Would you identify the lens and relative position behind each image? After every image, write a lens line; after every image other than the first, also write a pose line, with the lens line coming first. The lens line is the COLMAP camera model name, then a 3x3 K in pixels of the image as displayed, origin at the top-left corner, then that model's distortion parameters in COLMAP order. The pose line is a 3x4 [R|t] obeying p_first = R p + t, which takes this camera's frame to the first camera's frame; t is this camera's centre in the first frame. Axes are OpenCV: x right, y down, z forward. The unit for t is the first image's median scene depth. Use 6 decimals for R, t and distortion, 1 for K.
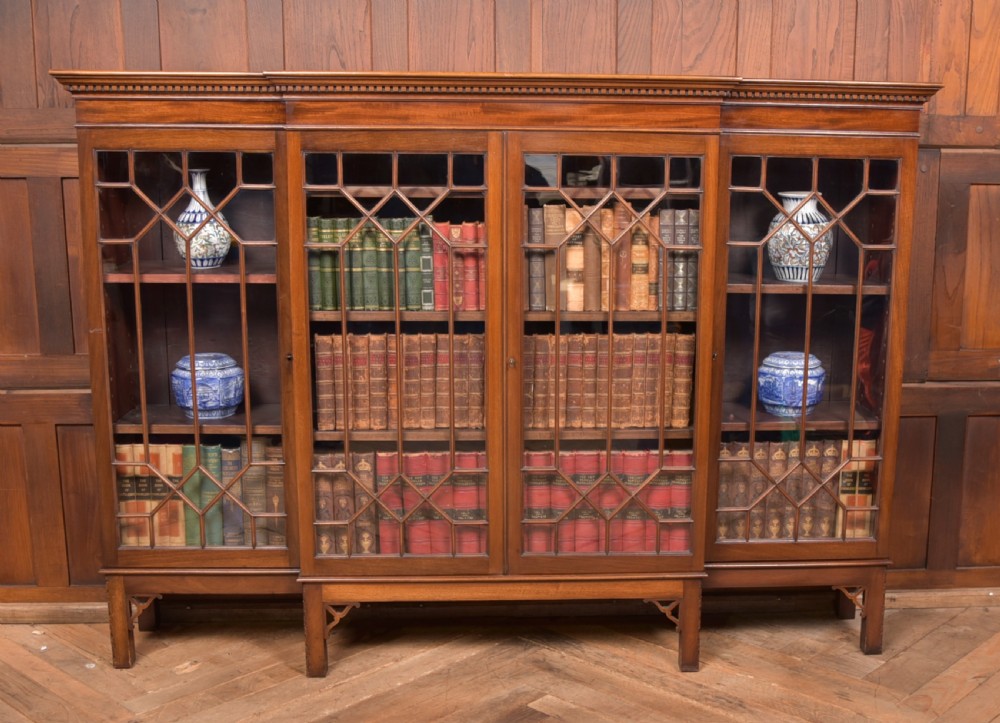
lens RADIAL K [[1258.1, 0, 593.5], [0, 1258.1, 415.5], [0, 0, 1]] dist [-0.113301, 0.077885]
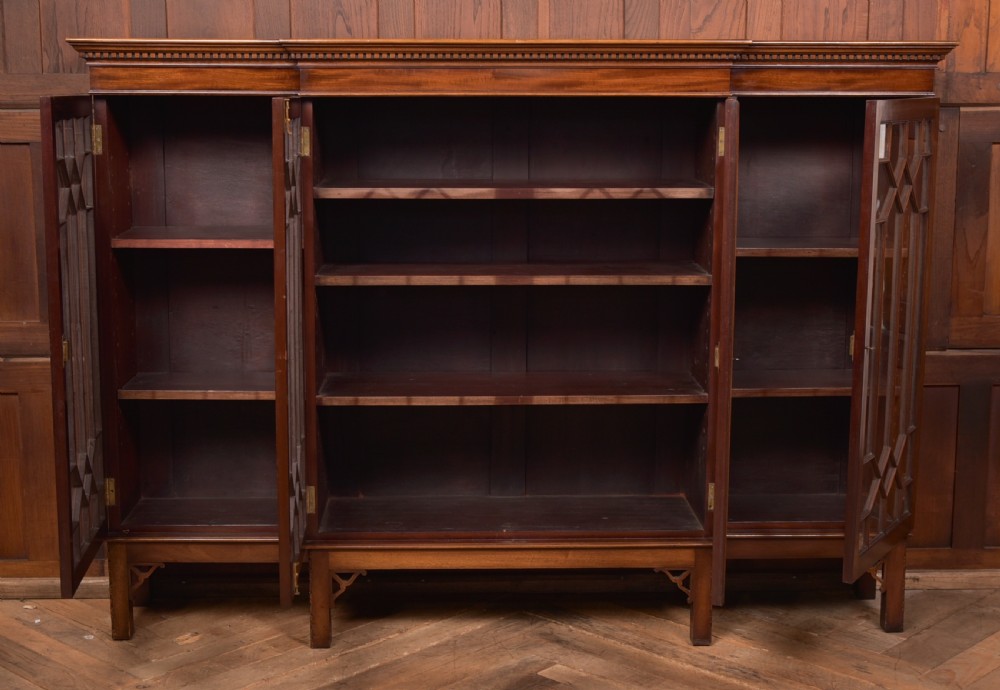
lens RADIAL K [[1508.9, 0, 501.0], [0, 1508.9, 362.3], [0, 0, 1]] dist [-0.027722, 0.086224]
pose [[0.998767, -0.002291, -0.049600, -0.020984], [0.000169, 0.999086, -0.042740, 0.035958], [0.049653, 0.042679, 0.997854, -0.191052]]
